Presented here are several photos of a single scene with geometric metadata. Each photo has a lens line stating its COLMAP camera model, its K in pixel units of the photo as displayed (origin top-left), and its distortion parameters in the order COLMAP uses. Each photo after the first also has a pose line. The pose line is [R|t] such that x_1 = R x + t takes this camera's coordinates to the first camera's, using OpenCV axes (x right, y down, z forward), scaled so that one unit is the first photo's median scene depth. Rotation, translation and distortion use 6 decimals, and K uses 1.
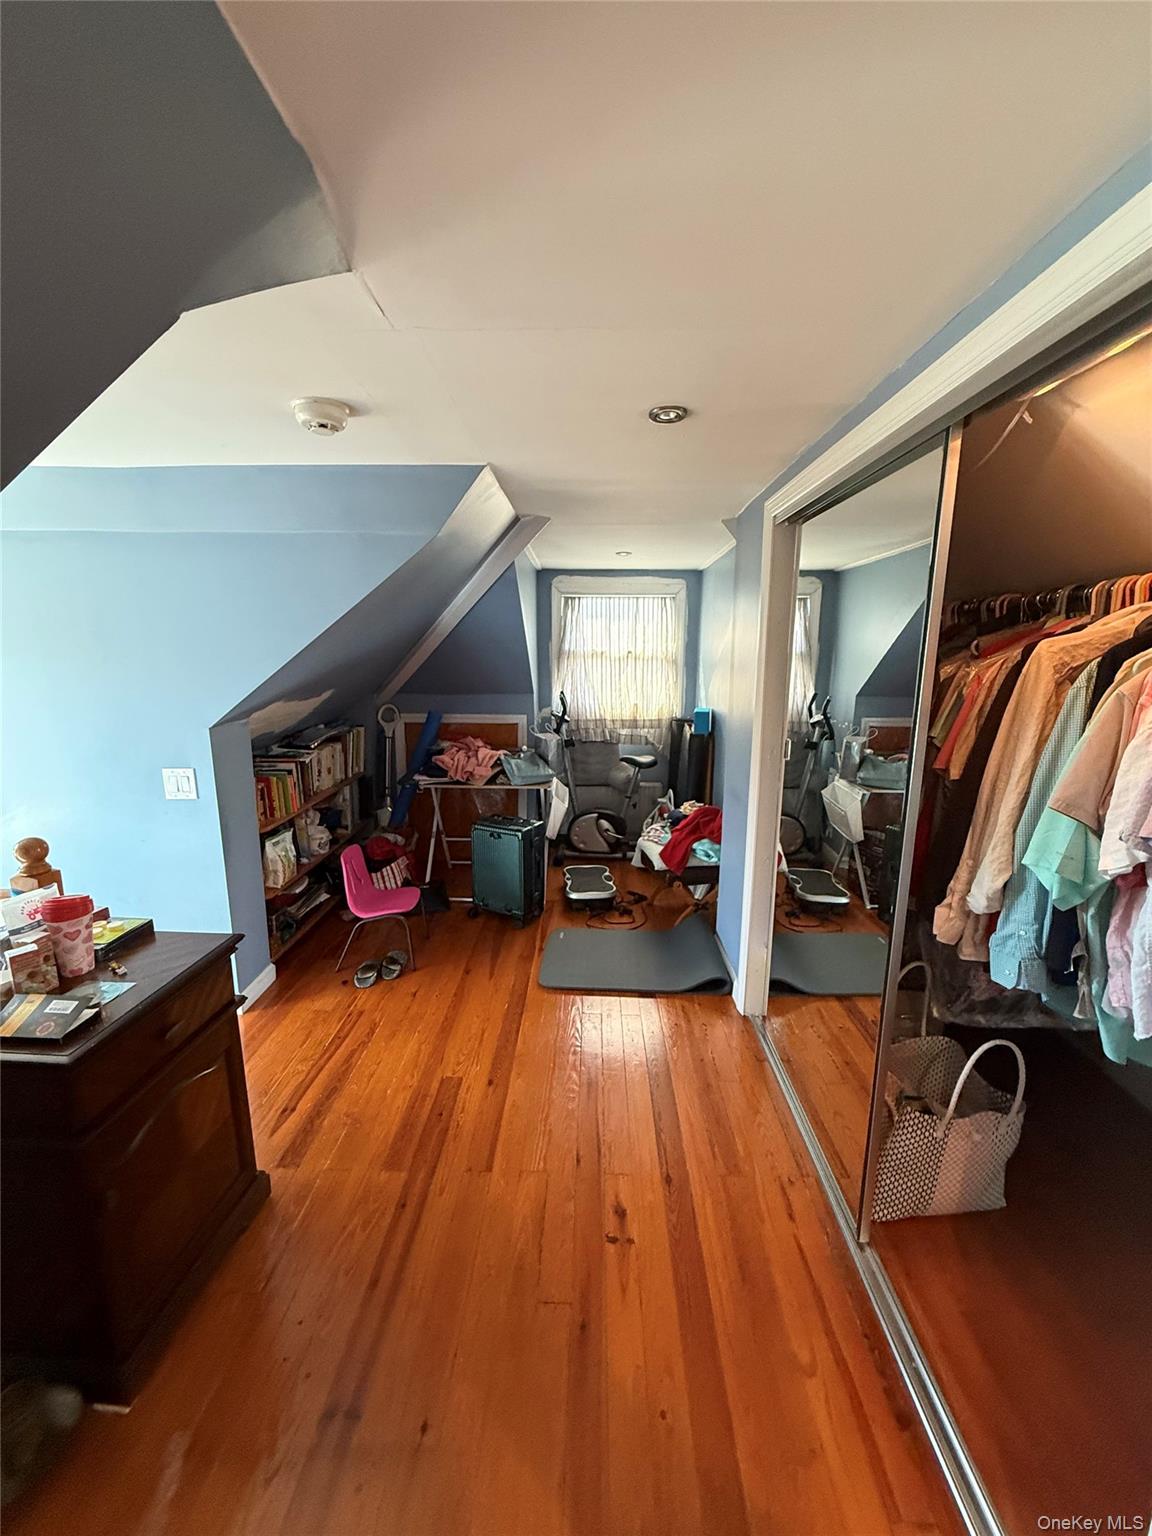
lens RADIAL K [[610.9, 0, 574.8], [0, 610.9, 768.4], [0, 0, 1]] dist [-0.000966, -0.000103]
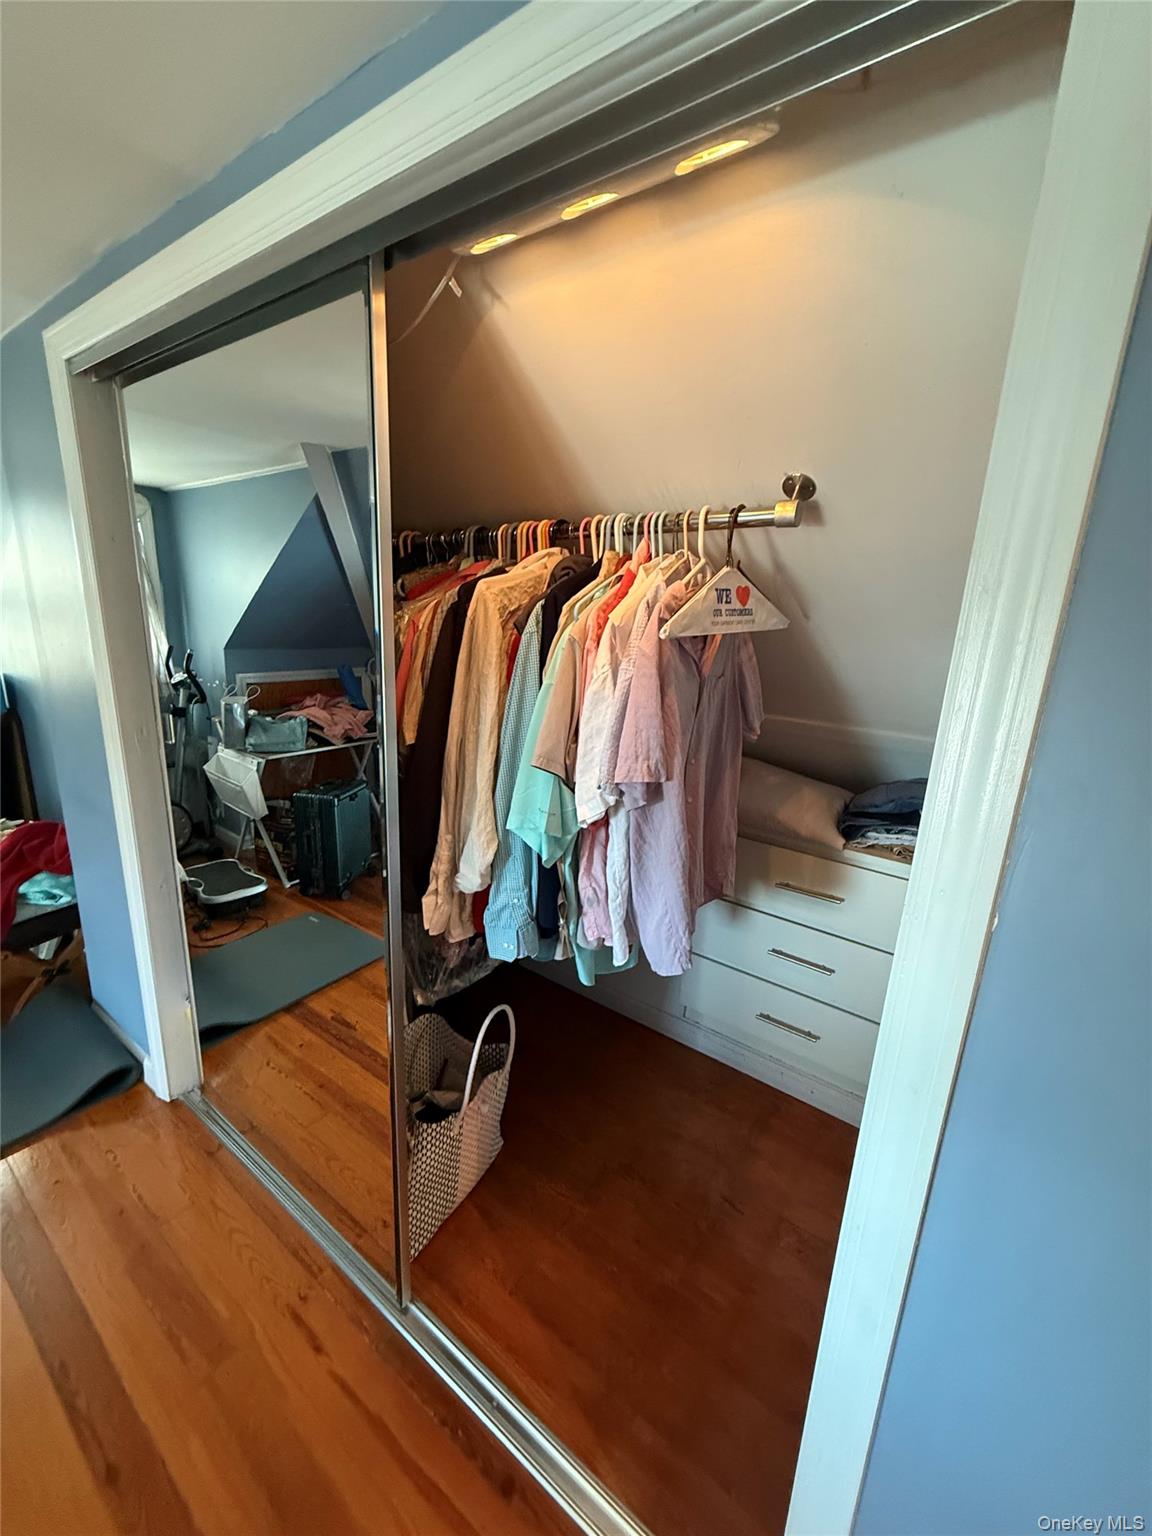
lens RADIAL K [[610.9, 0, 577.6], [0, 610.9, 768.6], [0, 0, 1]] dist [-0.000966, -0.000103]
pose [[0.561414, -0.178341, 0.808089, 0.058531], [0.116545, 0.983809, 0.136152, -0.036291], [-0.819287, 0.017741, 0.573109, 0.318973]]
